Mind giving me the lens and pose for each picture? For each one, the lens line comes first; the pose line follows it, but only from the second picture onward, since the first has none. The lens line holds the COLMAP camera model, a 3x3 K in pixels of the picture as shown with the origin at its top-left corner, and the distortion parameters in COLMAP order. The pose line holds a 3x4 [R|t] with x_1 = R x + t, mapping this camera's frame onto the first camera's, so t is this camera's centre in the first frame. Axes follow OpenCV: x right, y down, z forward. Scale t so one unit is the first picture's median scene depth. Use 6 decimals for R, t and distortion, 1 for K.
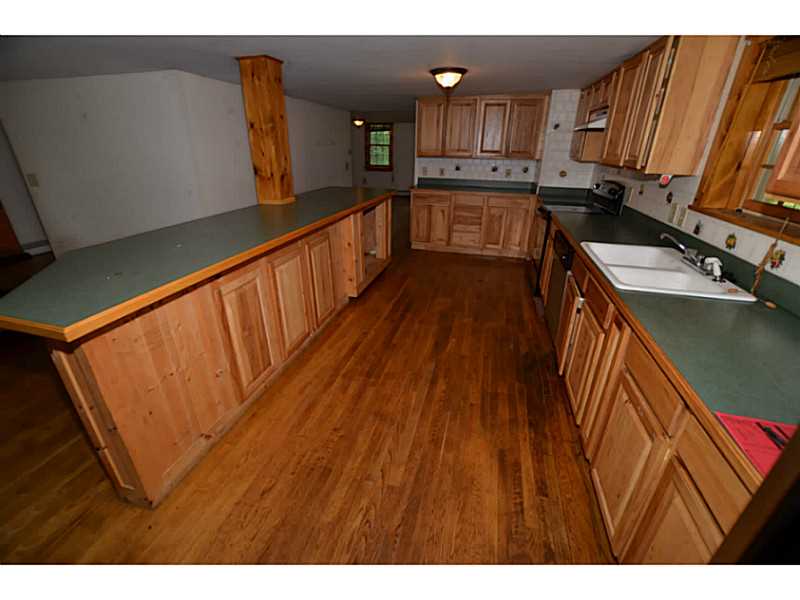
lens RADIAL K [[350.7, 0, 400.5], [0, 350.7, 303.9], [0, 0, 1]] dist [-0.033933, 0.005169]
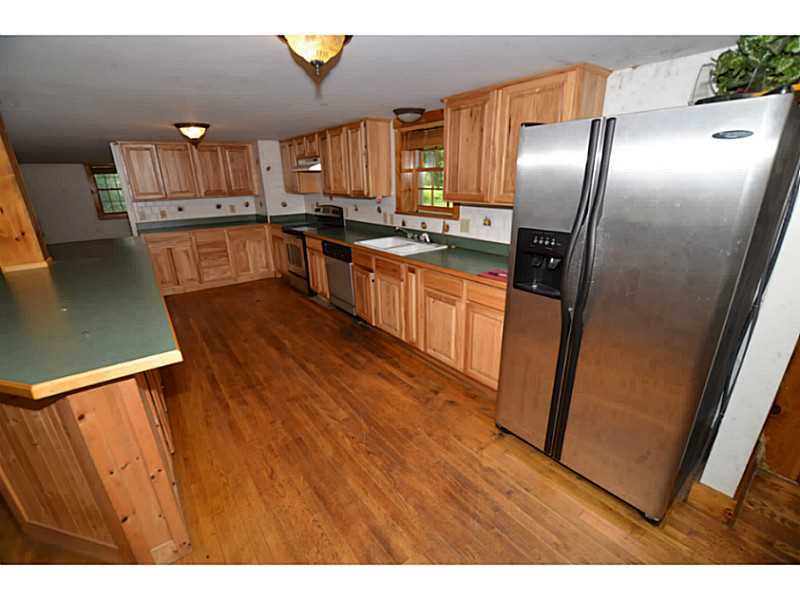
lens RADIAL K [[350.7, 0, 400.5], [0, 350.7, 303.9], [0, 0, 1]] dist [-0.033933, 0.005169]
pose [[0.623893, -0.284892, 0.727732, -0.457782], [0.346932, 0.935367, 0.068749, 0.037156], [-0.700283, 0.209582, 0.682407, -0.135622]]
